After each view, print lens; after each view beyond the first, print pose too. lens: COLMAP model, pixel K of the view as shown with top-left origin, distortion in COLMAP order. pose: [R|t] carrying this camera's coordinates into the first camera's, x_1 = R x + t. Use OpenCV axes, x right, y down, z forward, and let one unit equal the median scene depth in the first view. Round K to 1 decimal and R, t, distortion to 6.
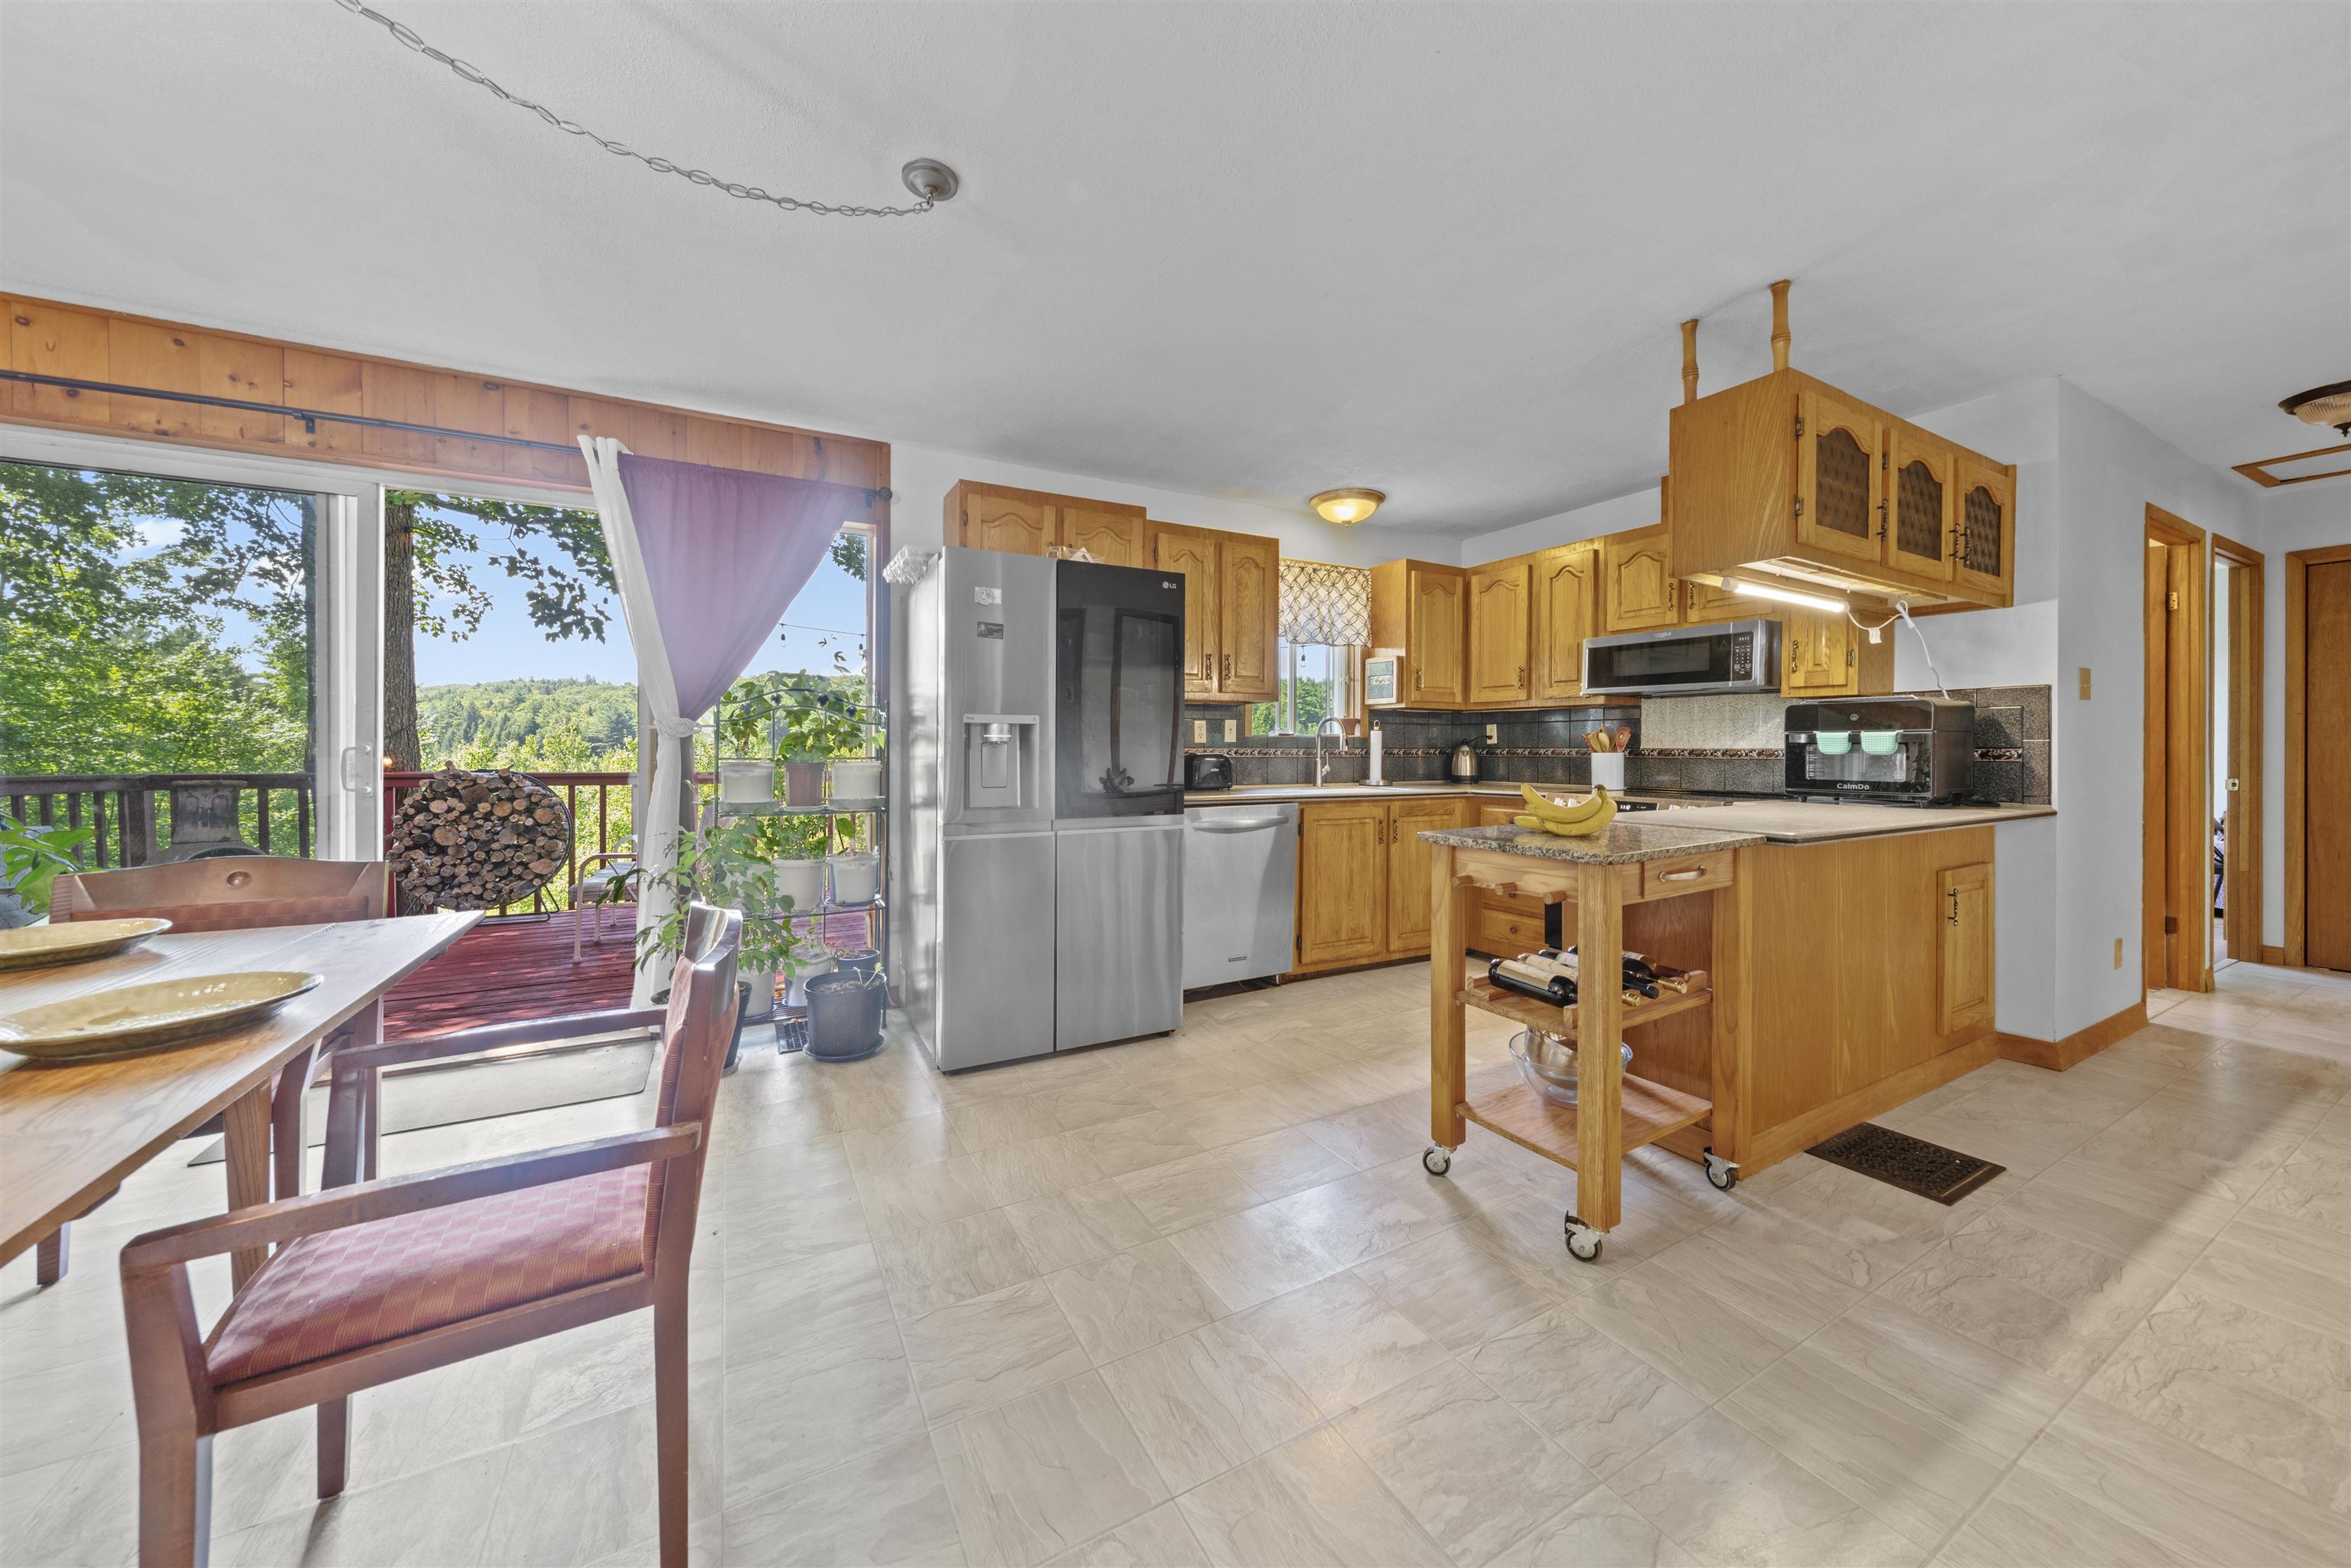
lens RADIAL K [[816.9, 0, 1172.4], [0, 816.9, 741.5], [0, 0, 1]] dist [-0.000107, 0.000005]
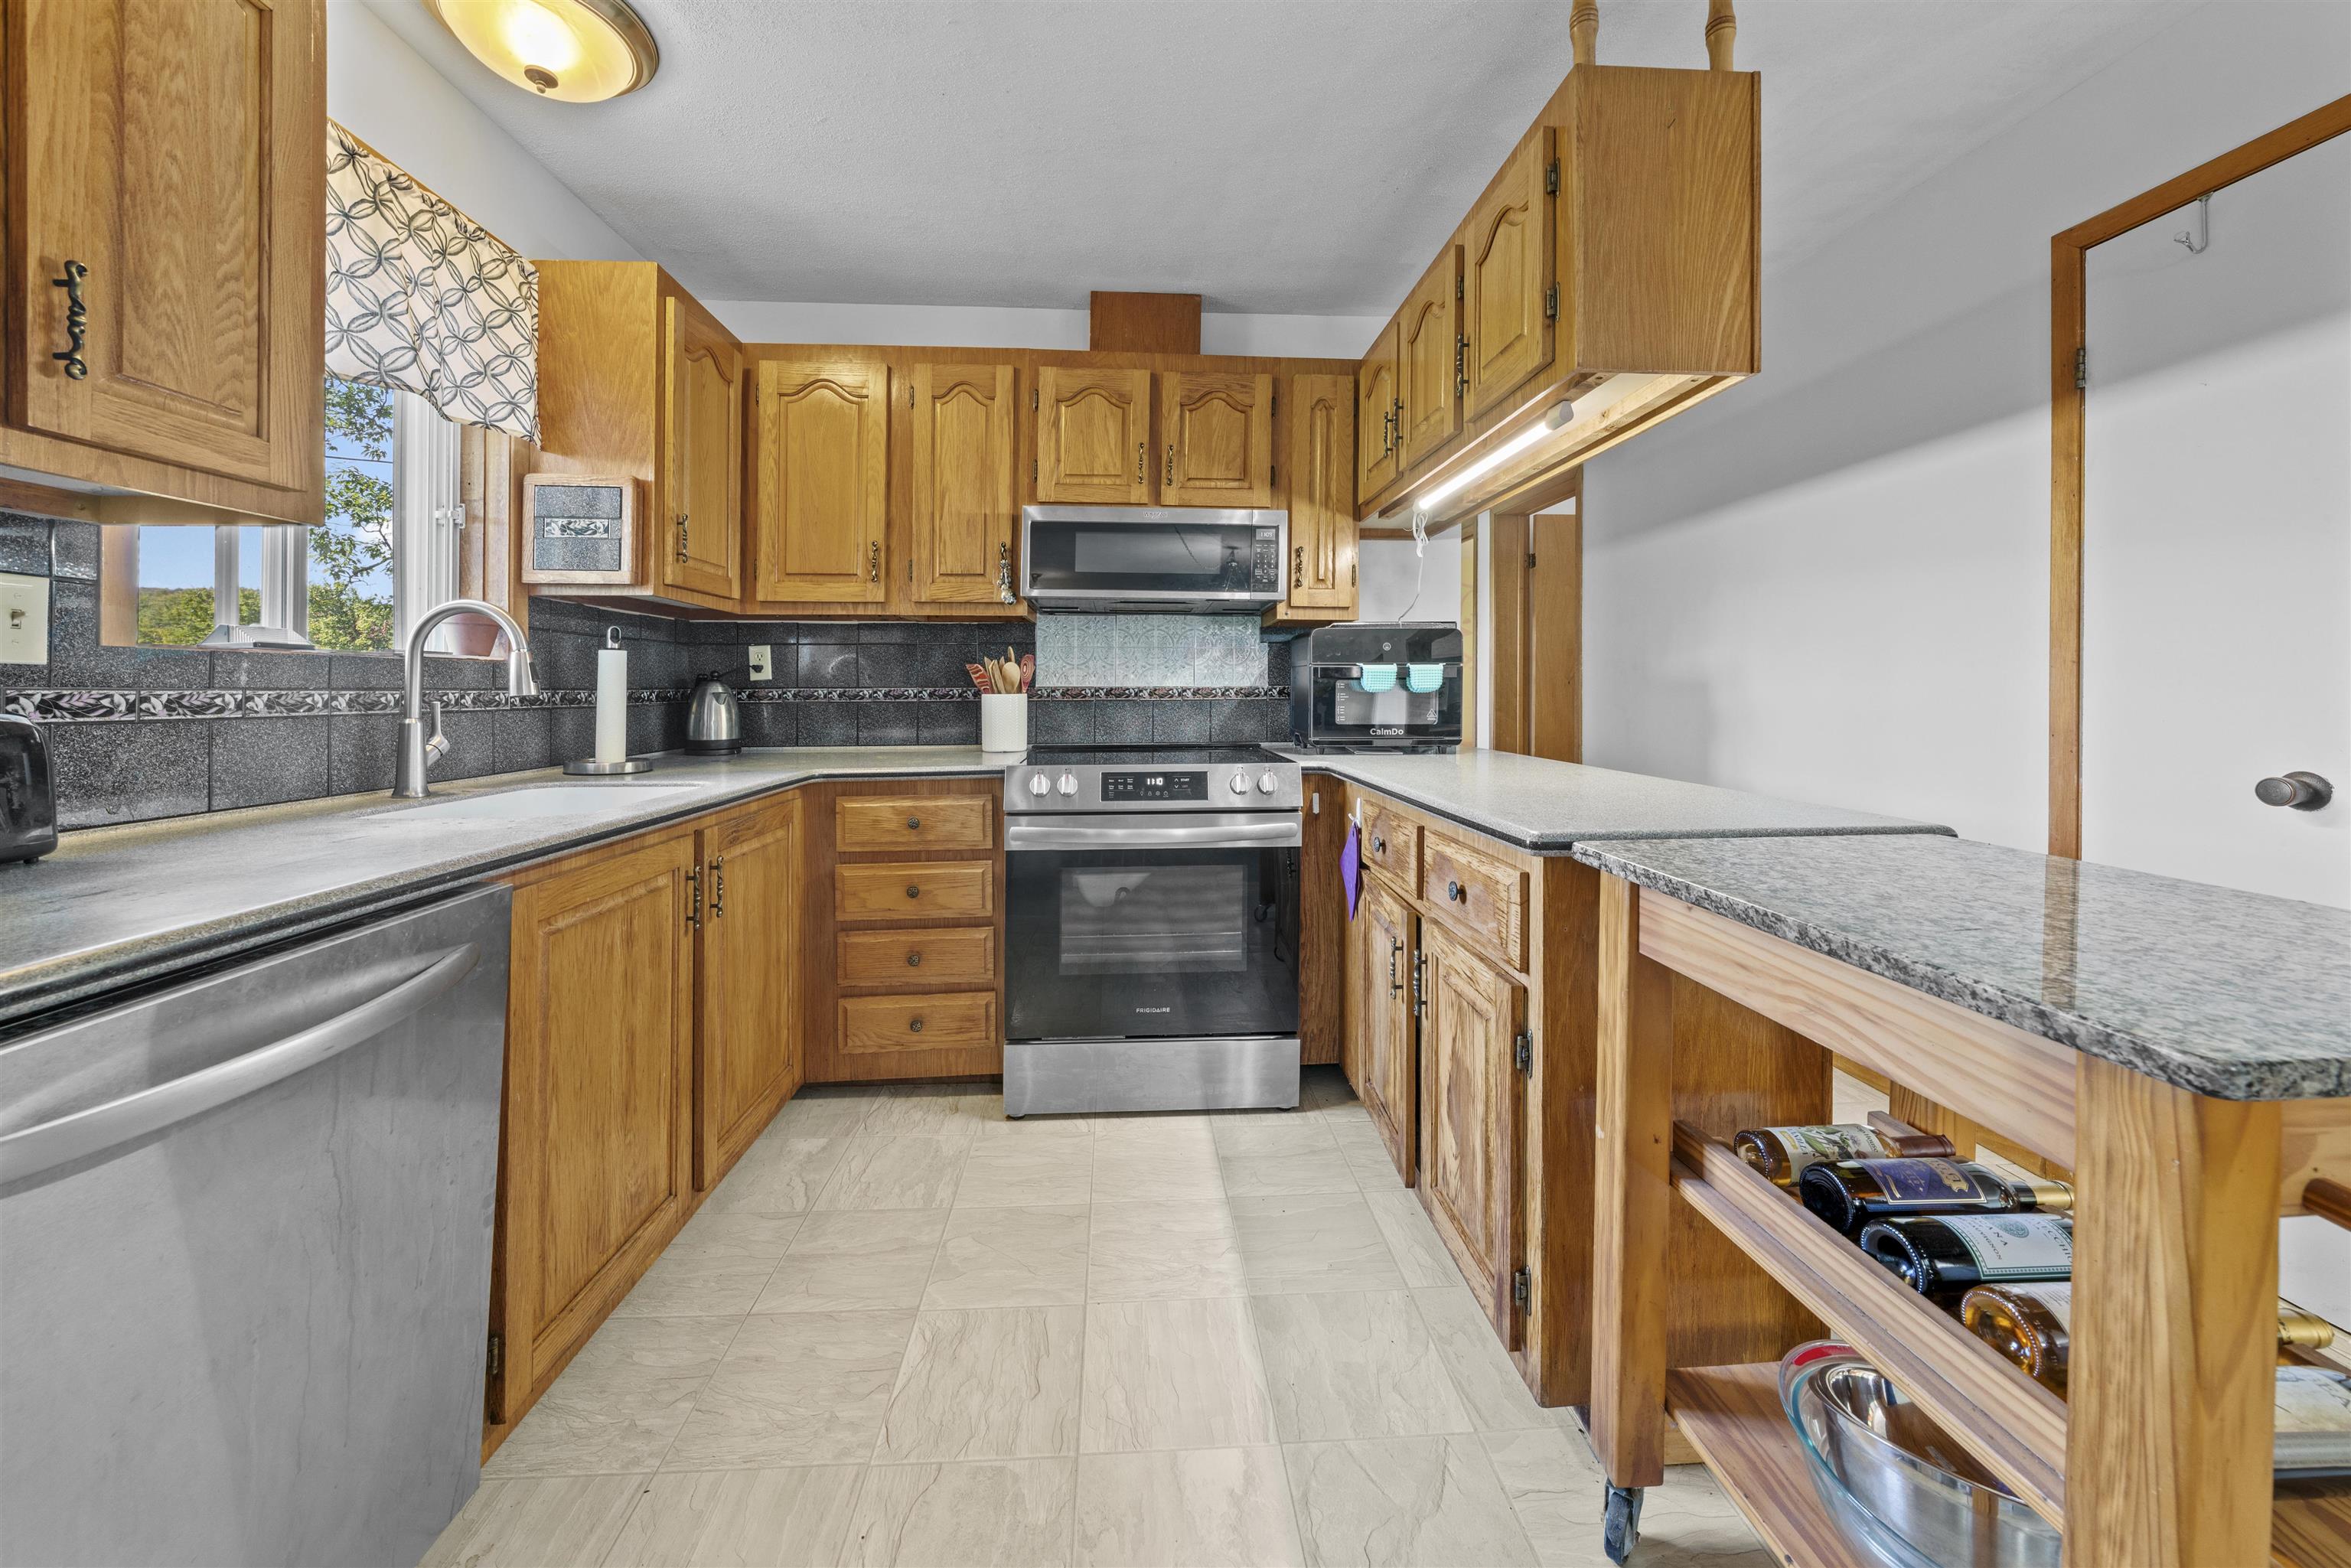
lens RADIAL K [[838.9, 0, 1174.0], [0, 838.9, 685.9], [0, 0, 1]] dist [-0.000651, -0.000028]
pose [[0.426242, 0.000032, 0.904609, -0.008363], [-0.002921, 0.999995, 0.001341, 0.005862], [-0.904605, -0.003214, 0.426240, 0.549835]]
